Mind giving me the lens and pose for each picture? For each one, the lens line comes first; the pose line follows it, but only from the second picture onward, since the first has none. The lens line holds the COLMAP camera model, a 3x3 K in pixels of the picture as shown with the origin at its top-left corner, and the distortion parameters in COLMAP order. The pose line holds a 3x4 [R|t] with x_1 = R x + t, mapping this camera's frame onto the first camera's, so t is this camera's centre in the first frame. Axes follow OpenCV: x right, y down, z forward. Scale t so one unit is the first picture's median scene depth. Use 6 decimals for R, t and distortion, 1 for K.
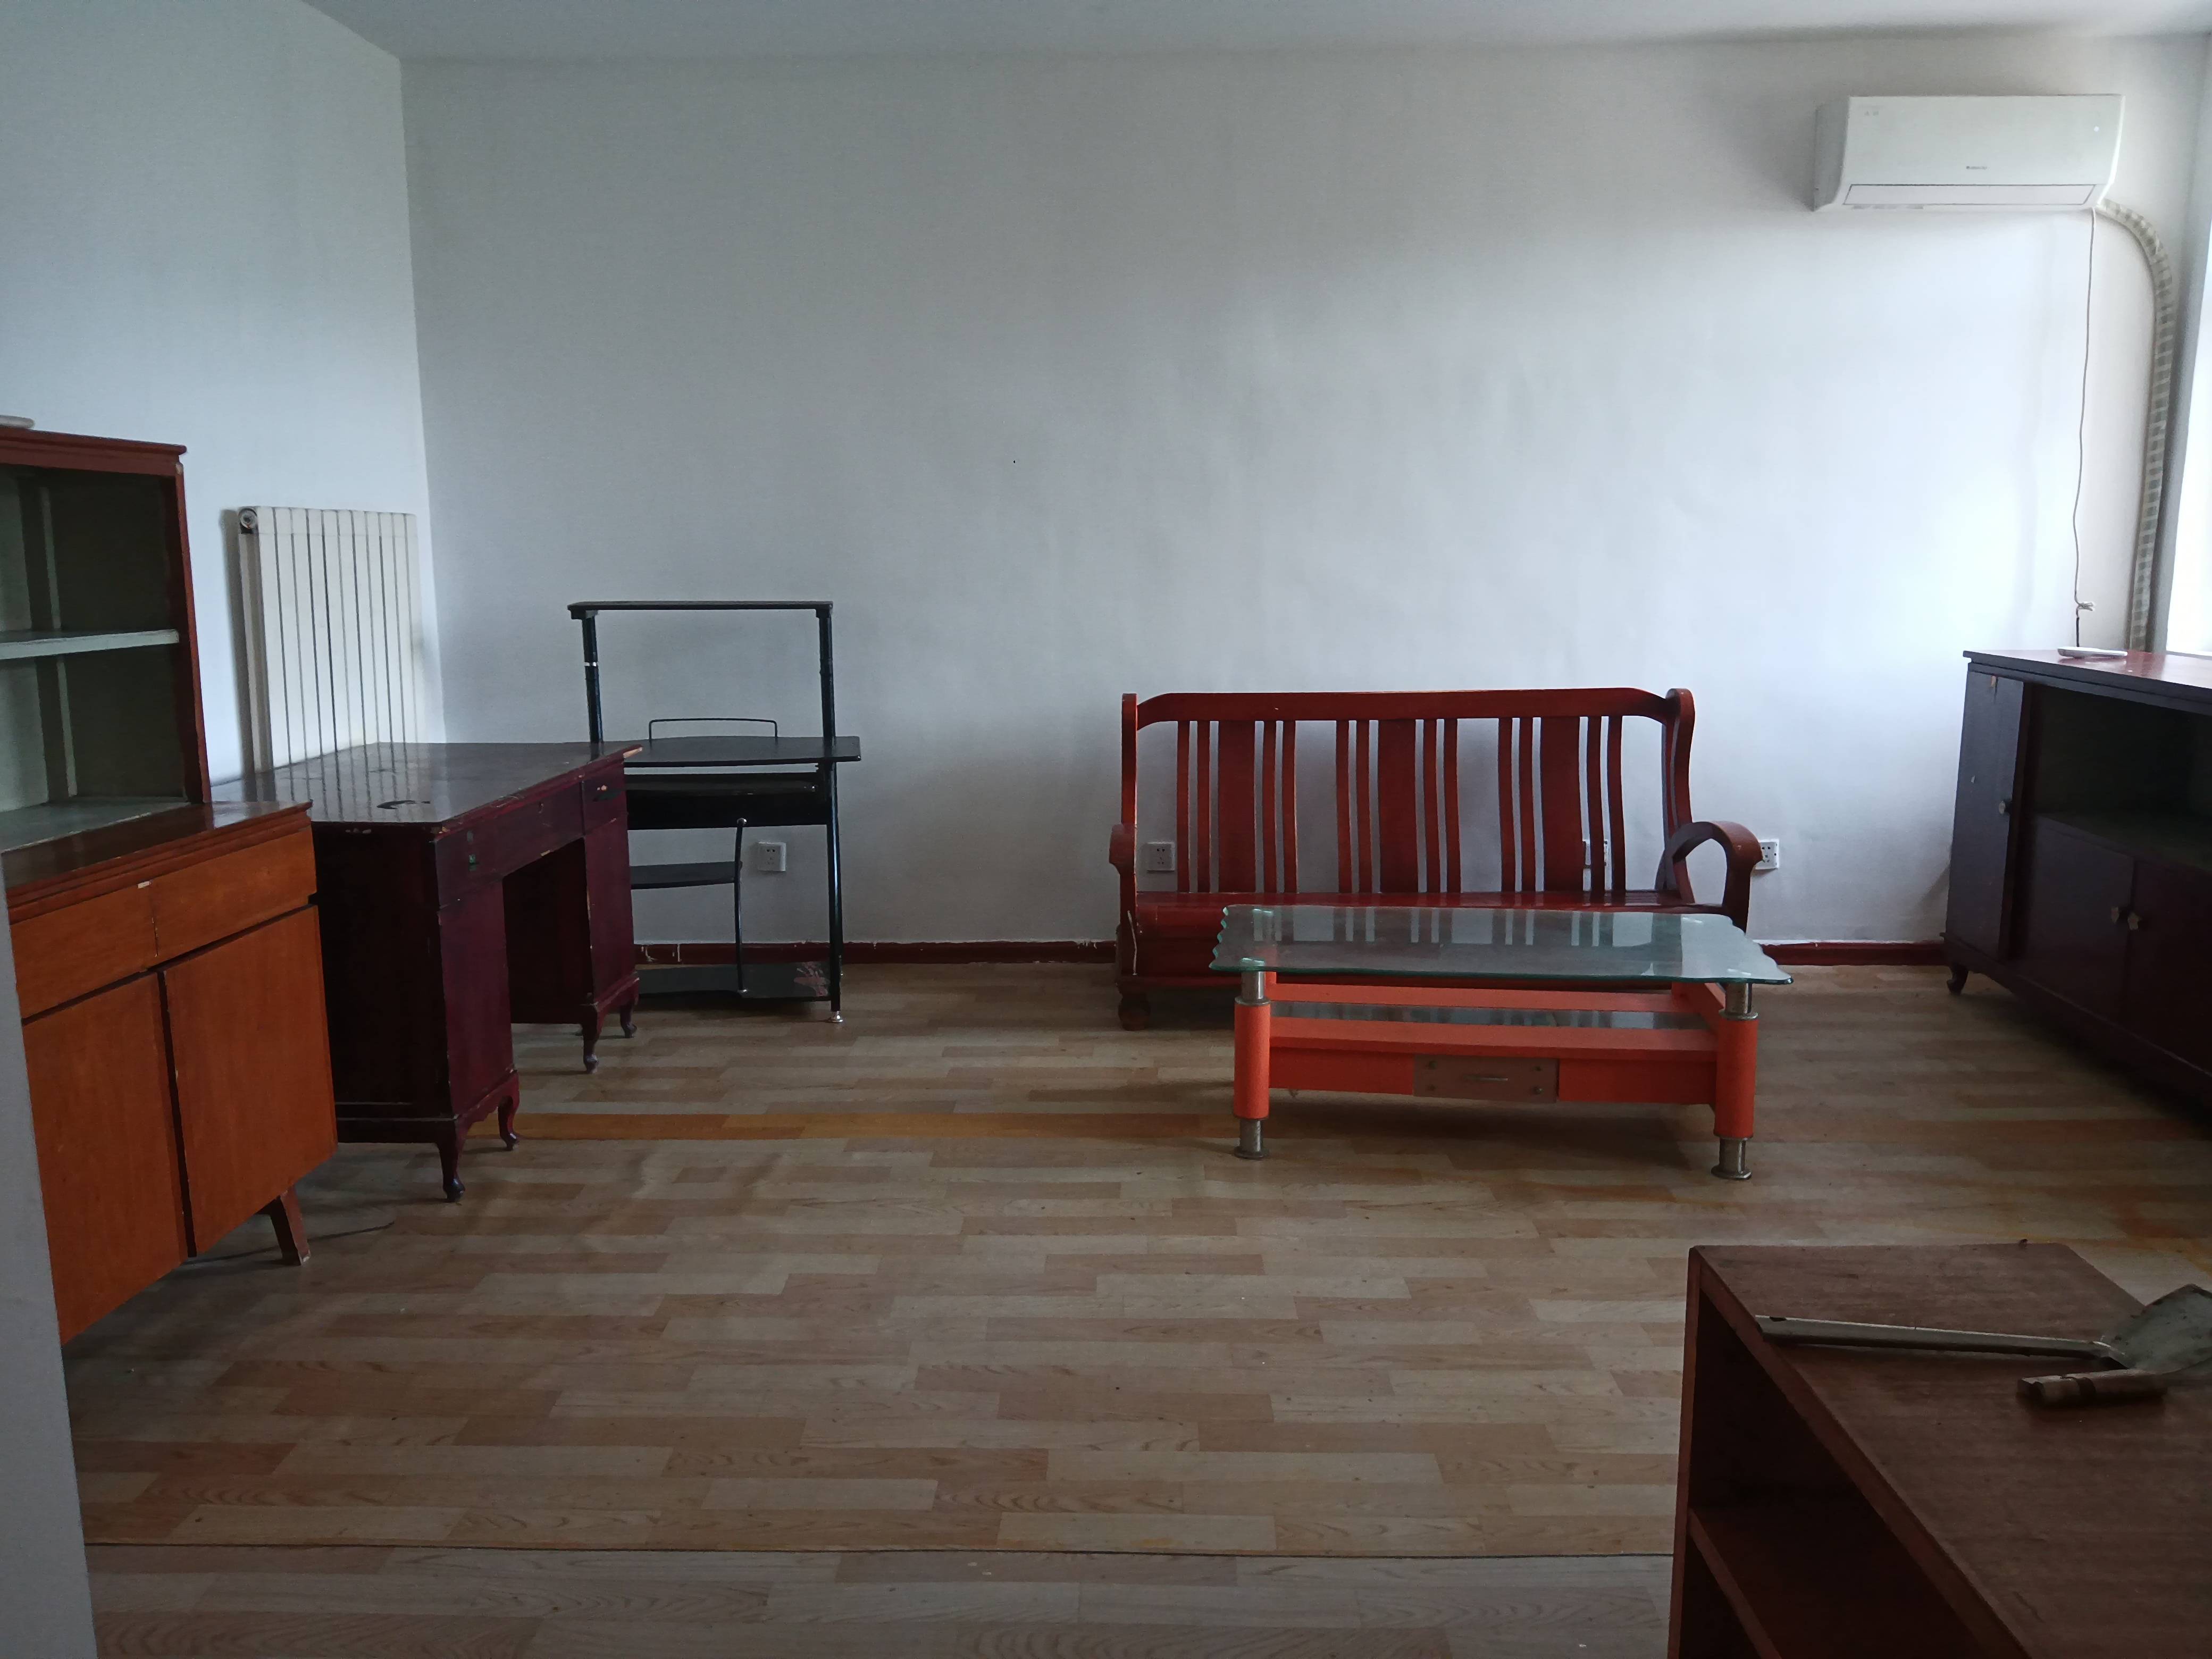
lens RADIAL K [[1727.2, 0, 1151.1], [0, 1727.2, 831.5], [0, 0, 1]] dist [0.075527, -0.164084]
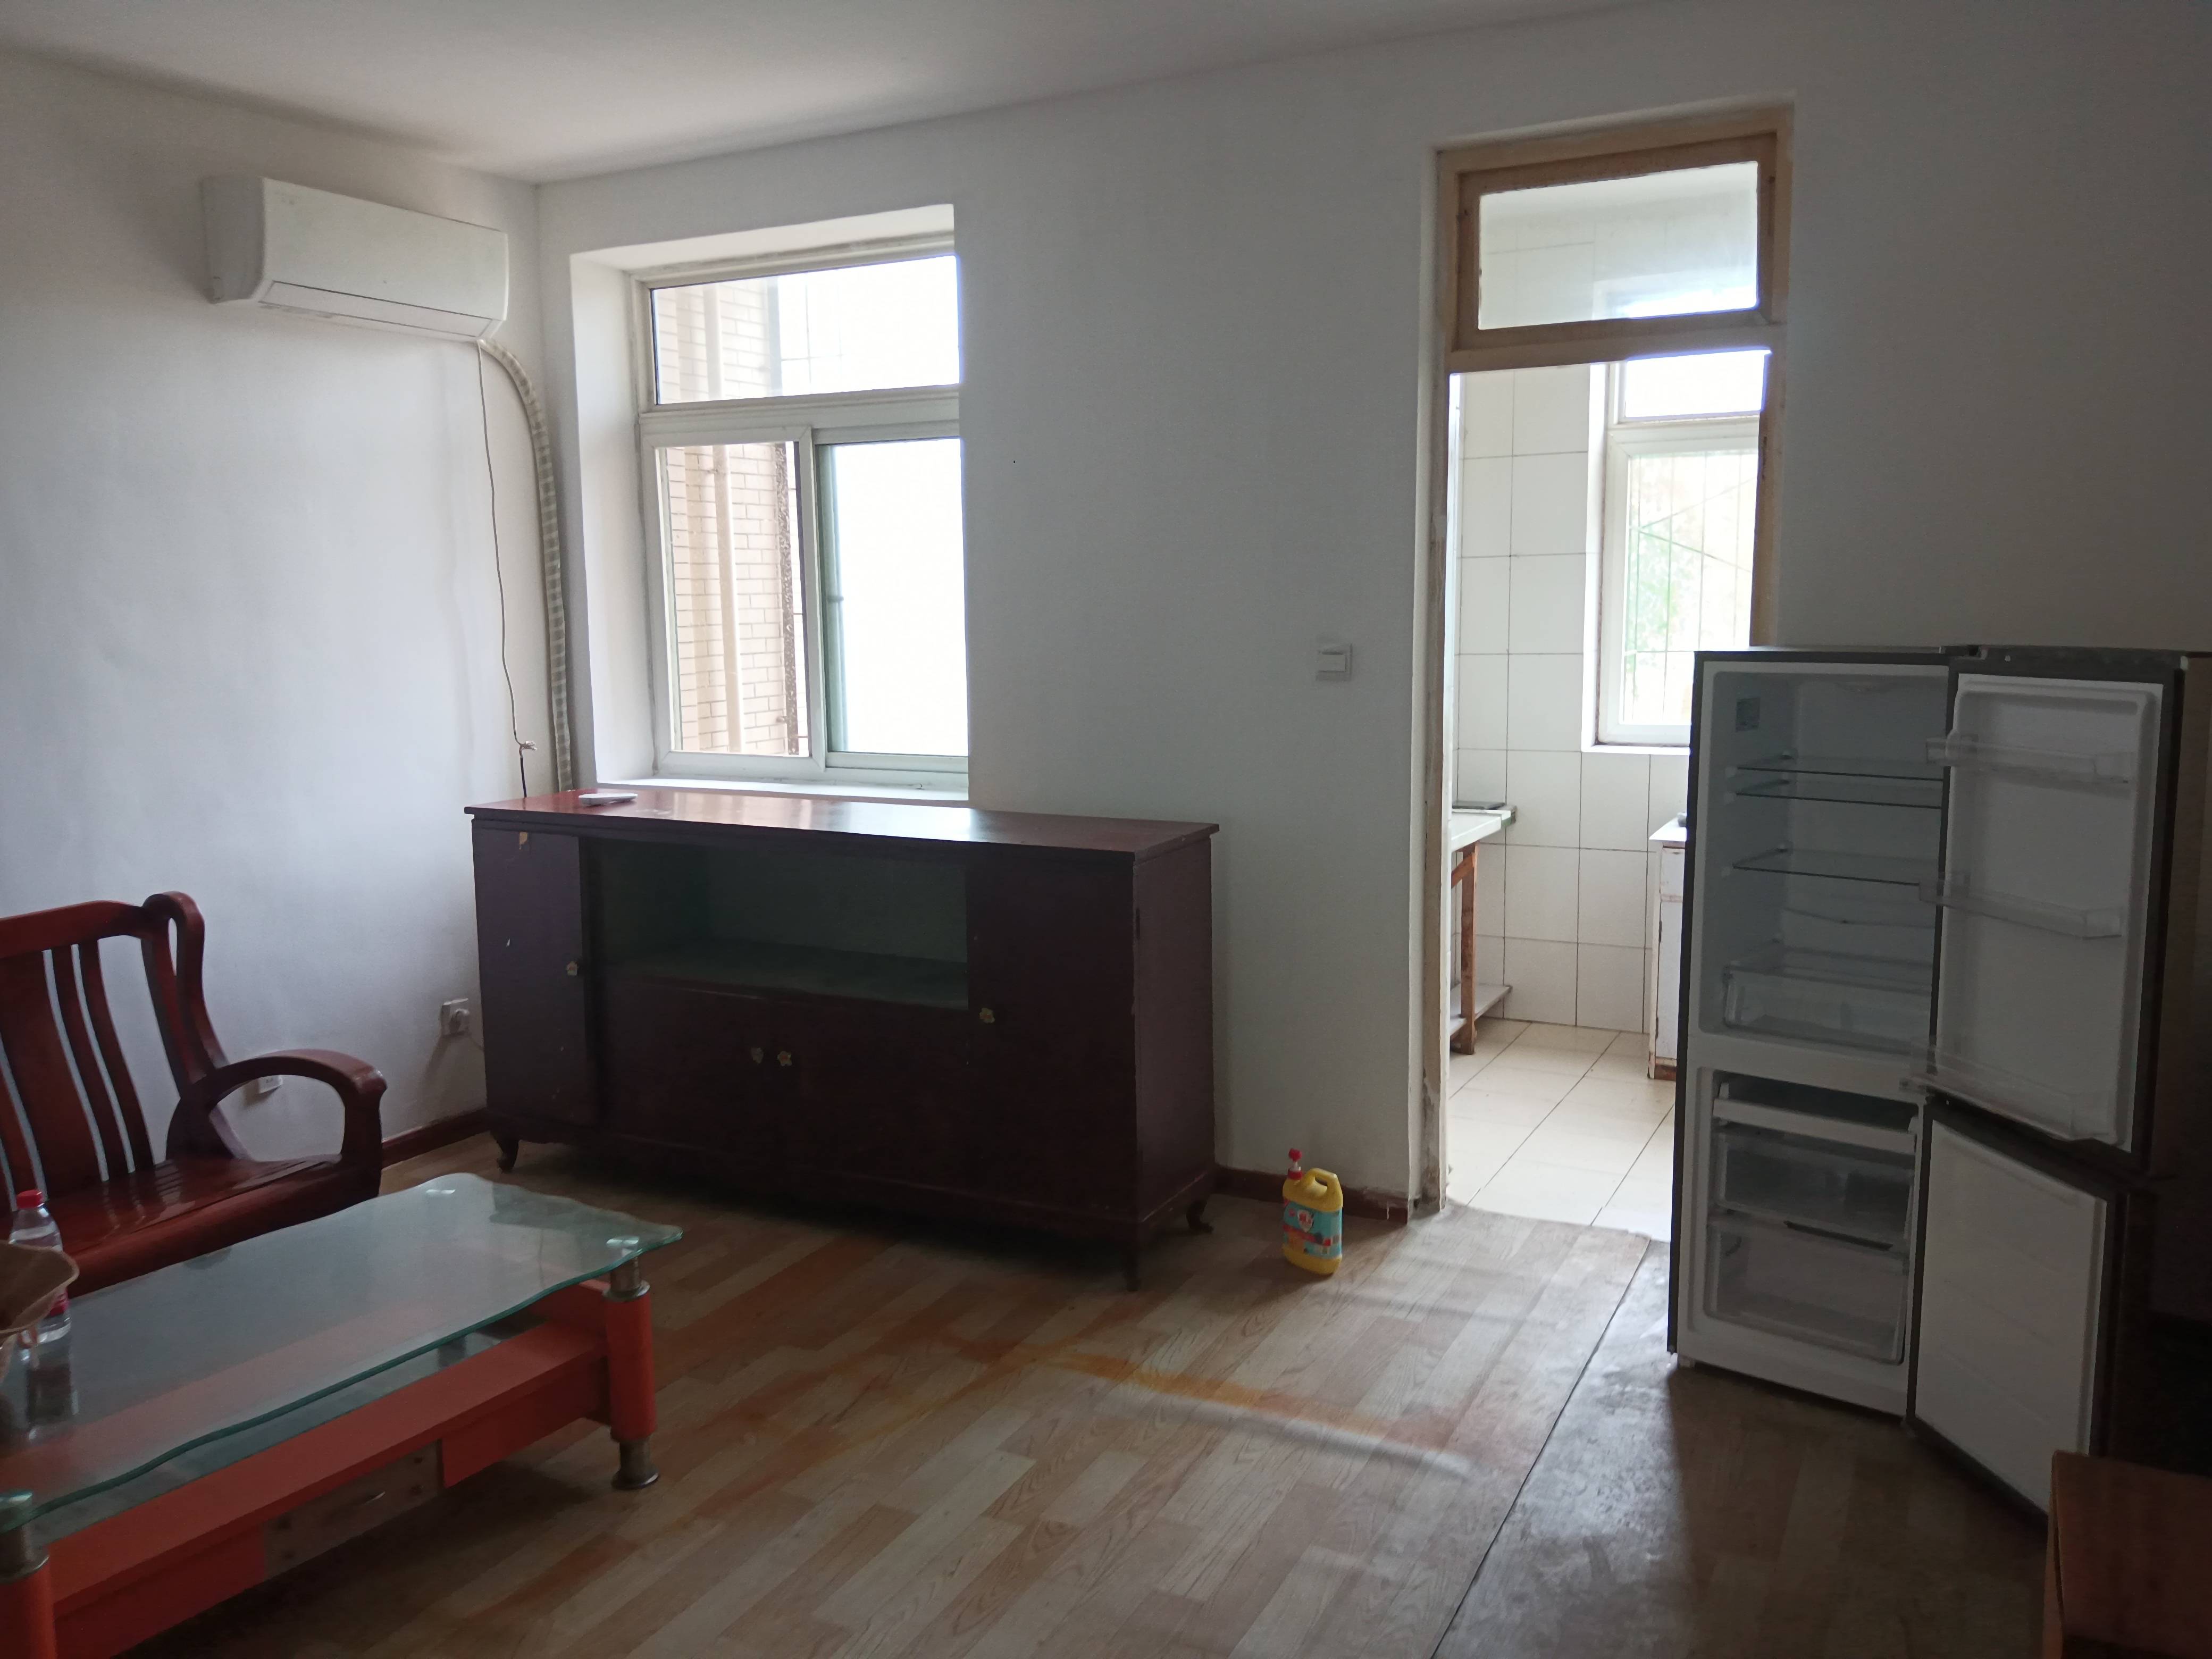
lens RADIAL K [[1678.9, 0, 1110.5], [0, 1678.9, 839.9], [0, 0, 1]] dist [0.006674, 0.003818]
pose [[0.438224, -0.127870, 0.889724, -0.219715], [0.155346, 0.985709, 0.065151, -0.109772], [-0.885340, 0.109664, 0.451826, 0.350185]]
